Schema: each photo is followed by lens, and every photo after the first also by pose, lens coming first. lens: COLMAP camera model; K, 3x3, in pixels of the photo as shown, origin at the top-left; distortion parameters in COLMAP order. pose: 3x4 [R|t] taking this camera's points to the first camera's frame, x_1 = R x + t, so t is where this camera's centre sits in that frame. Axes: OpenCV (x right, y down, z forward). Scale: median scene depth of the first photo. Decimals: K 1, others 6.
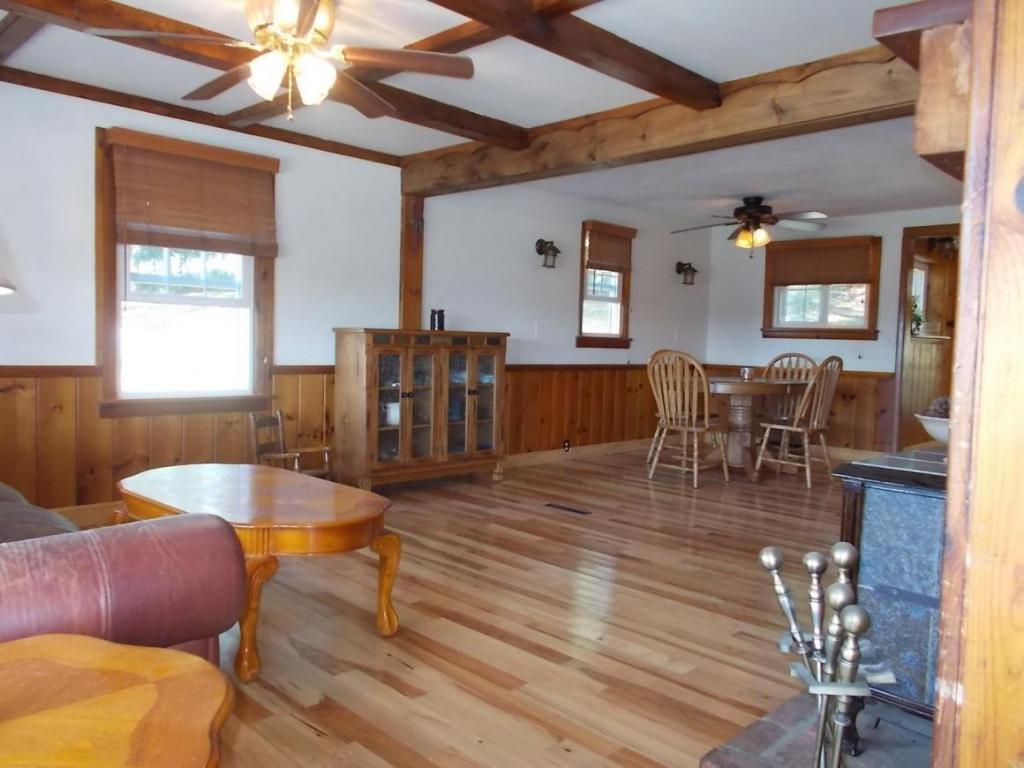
lens RADIAL K [[781.4, 0, 512.0], [0, 781.4, 384.0], [0, 0, 1]] dist [-0.005651, -0.001272]
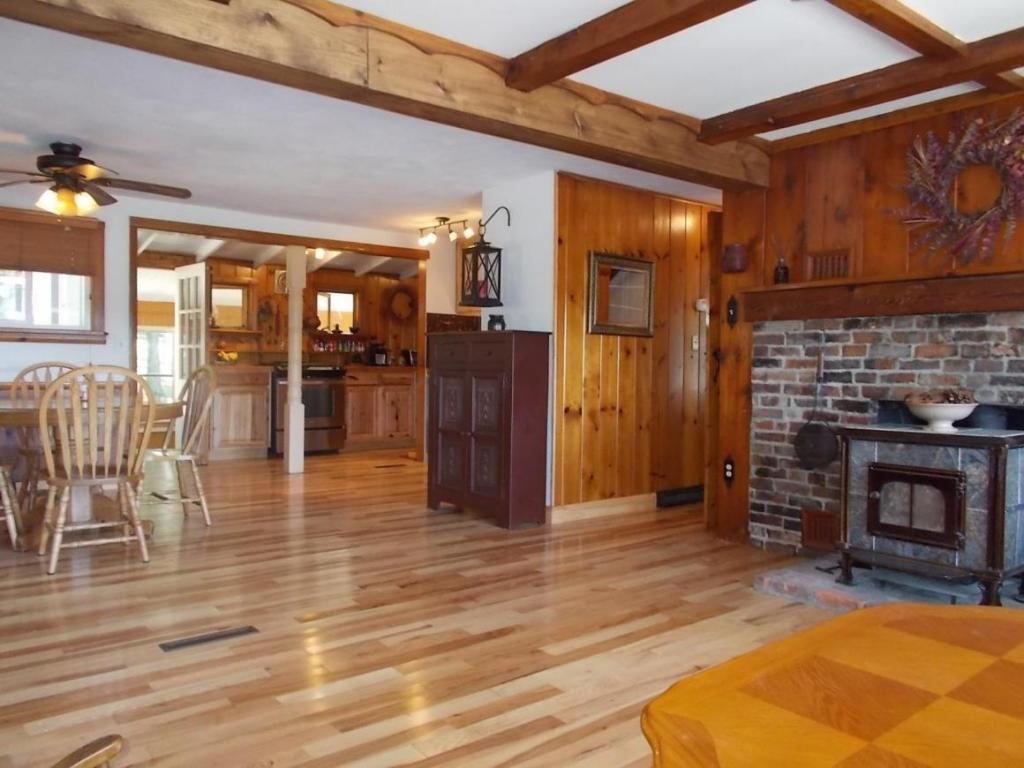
lens RADIAL K [[781.4, 0, 512.0], [0, 781.4, 384.0], [0, 0, 1]] dist [-0.005651, -0.001272]
pose [[0.108350, -0.053342, 0.992681, -0.388459], [0.046419, 0.997742, 0.048548, -0.040092], [-0.993029, 0.040819, 0.110581, 0.567038]]
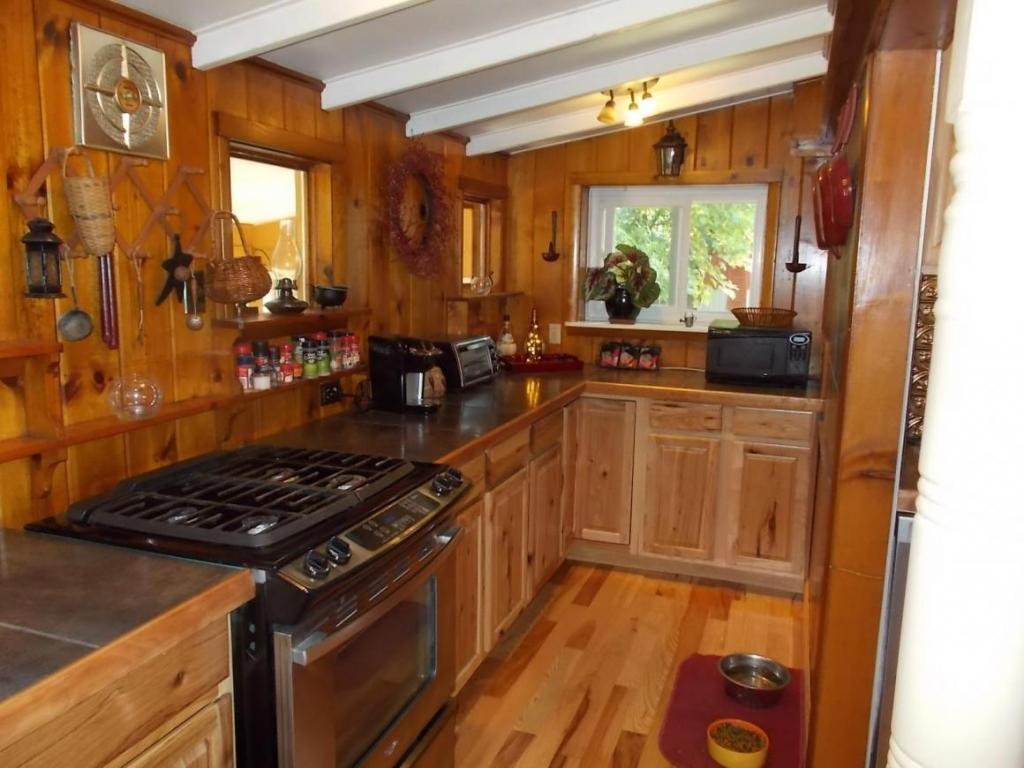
lens RADIAL K [[781.4, 0, 512.0], [0, 781.4, 384.0], [0, 0, 1]] dist [-0.005651, -0.001272]
pose [[-0.424998, -0.178995, 0.887320, 0.675300], [0.019147, 0.978257, 0.206510, -0.128535], [-0.904992, 0.104756, -0.412330, 1.146233]]
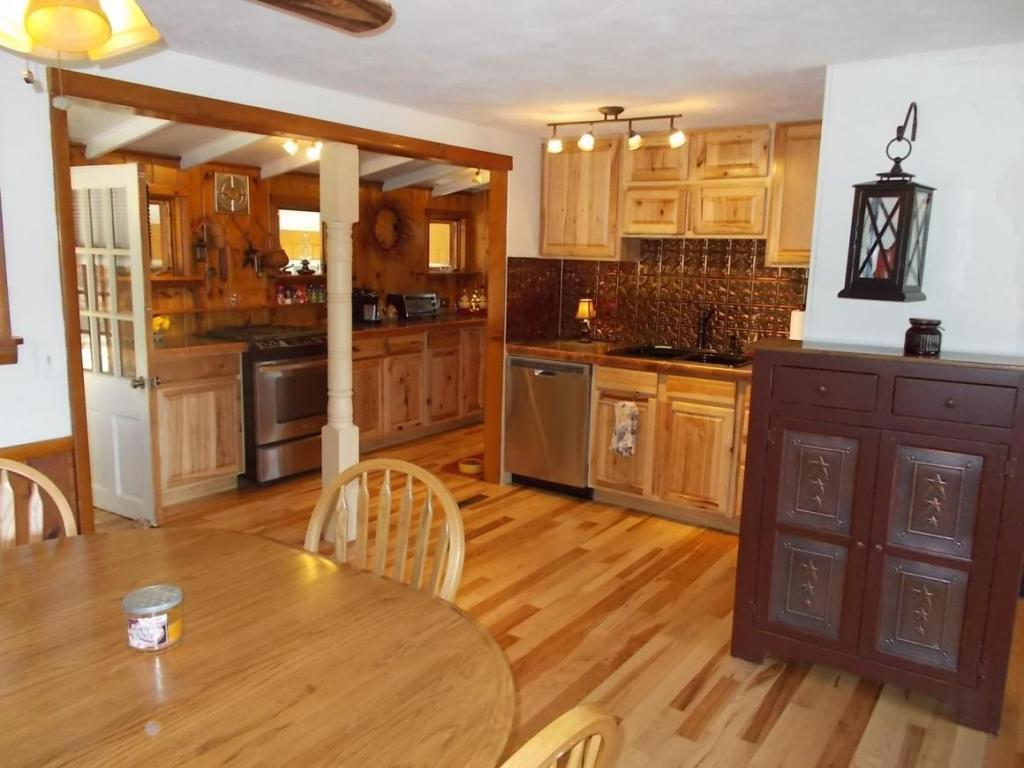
lens RADIAL K [[781.4, 0, 512.0], [0, 781.4, 384.0], [0, 0, 1]] dist [-0.005651, -0.001272]
pose [[-0.178453, -0.193097, 0.964815, 0.074823], [0.028597, 0.979123, 0.201249, -0.137087], [-0.983533, 0.063505, -0.169206, 0.995428]]
